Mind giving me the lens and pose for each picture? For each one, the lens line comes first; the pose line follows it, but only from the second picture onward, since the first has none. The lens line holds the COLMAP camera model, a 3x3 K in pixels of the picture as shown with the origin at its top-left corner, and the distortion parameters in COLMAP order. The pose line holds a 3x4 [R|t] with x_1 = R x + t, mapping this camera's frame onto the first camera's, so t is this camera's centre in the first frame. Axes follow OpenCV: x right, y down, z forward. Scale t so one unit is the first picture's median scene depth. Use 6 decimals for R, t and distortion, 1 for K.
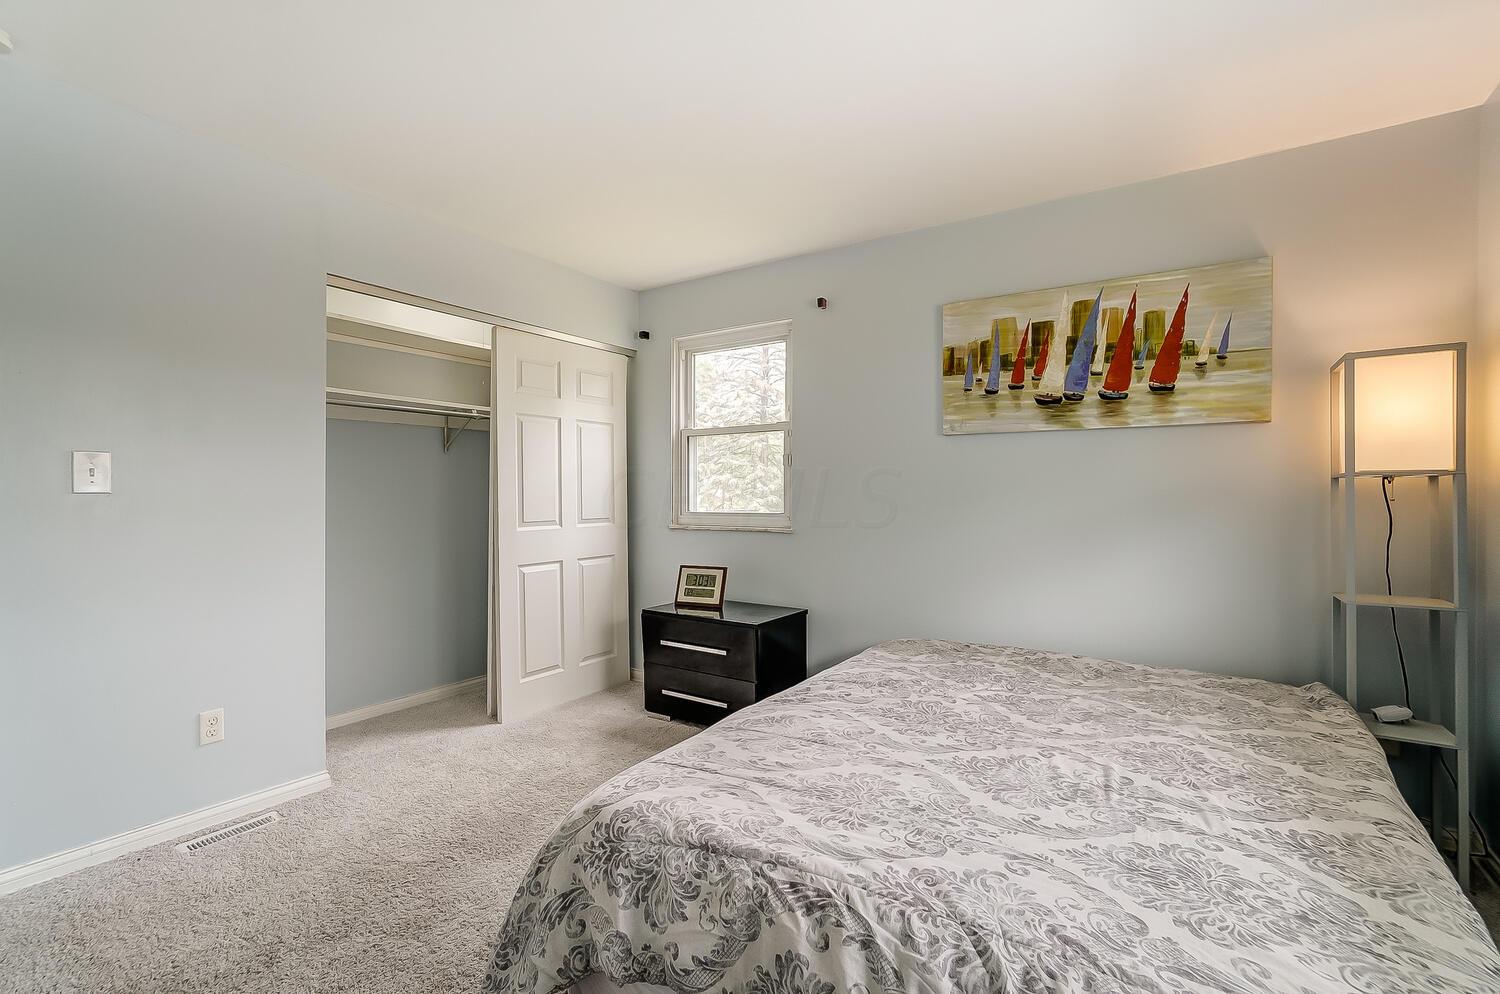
lens RADIAL K [[650.4, 0, 731.0], [0, 650.4, 493.9], [0, 0, 1]] dist [-0.025900, 0.013096]
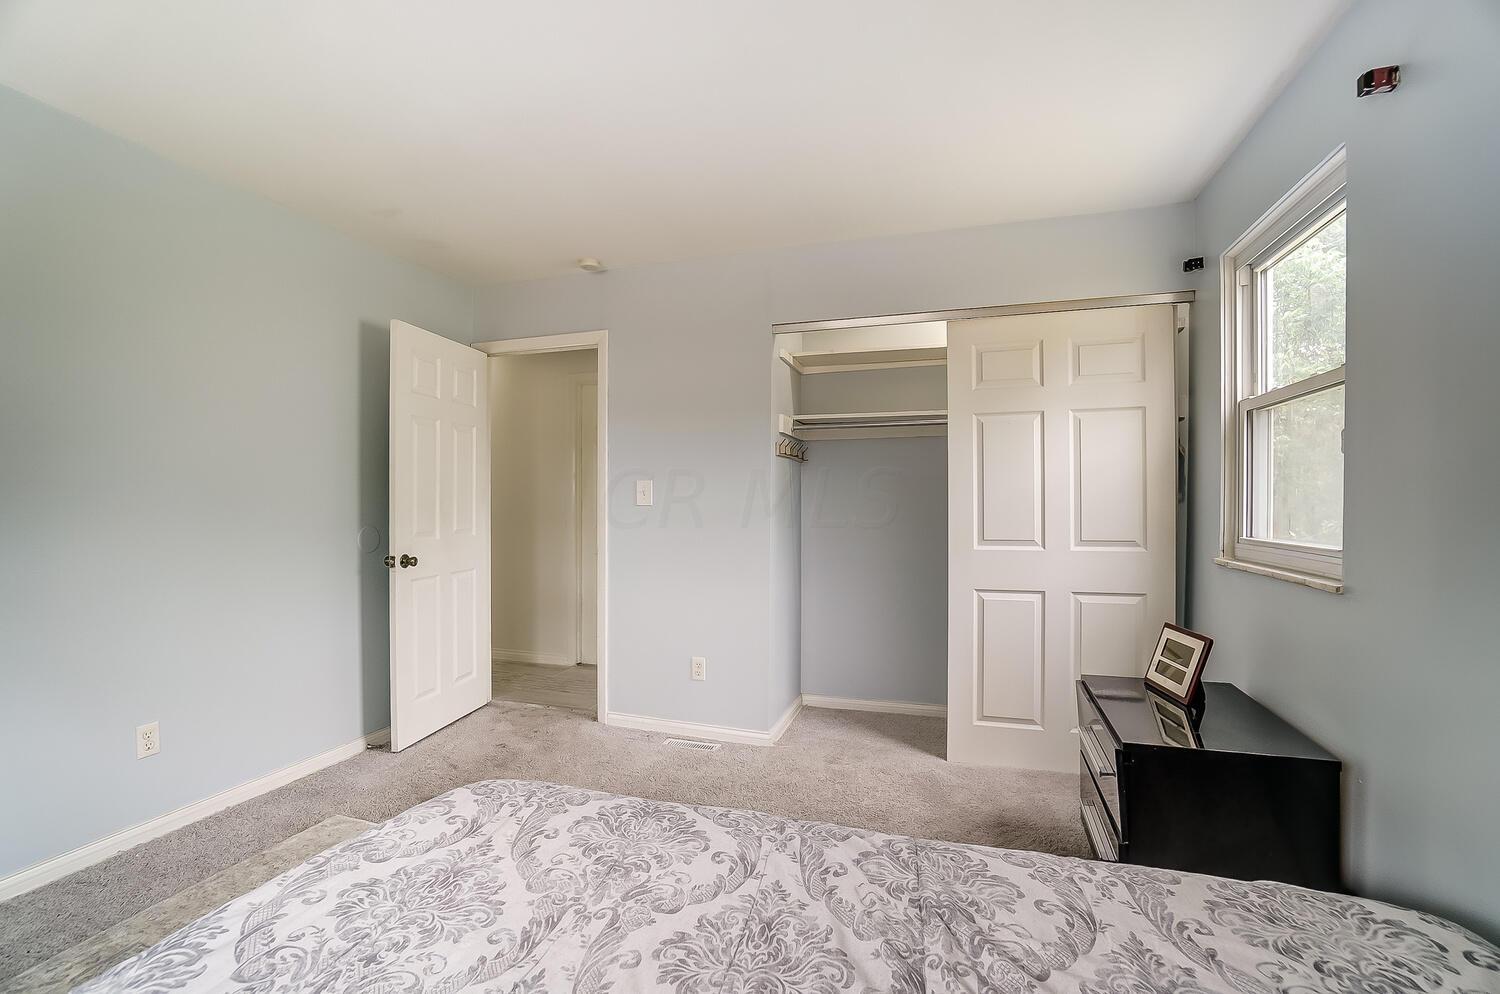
lens RADIAL K [[667.7, 0, 766.2], [0, 667.7, 500.1], [0, 0, 1]] dist [-0.066430, 0.030211]
pose [[0.299376, 0.002988, -0.954130, 0.434103], [0.001734, 0.999992, 0.003675, -0.012543], [0.954134, -0.002754, 0.299369, 0.471209]]
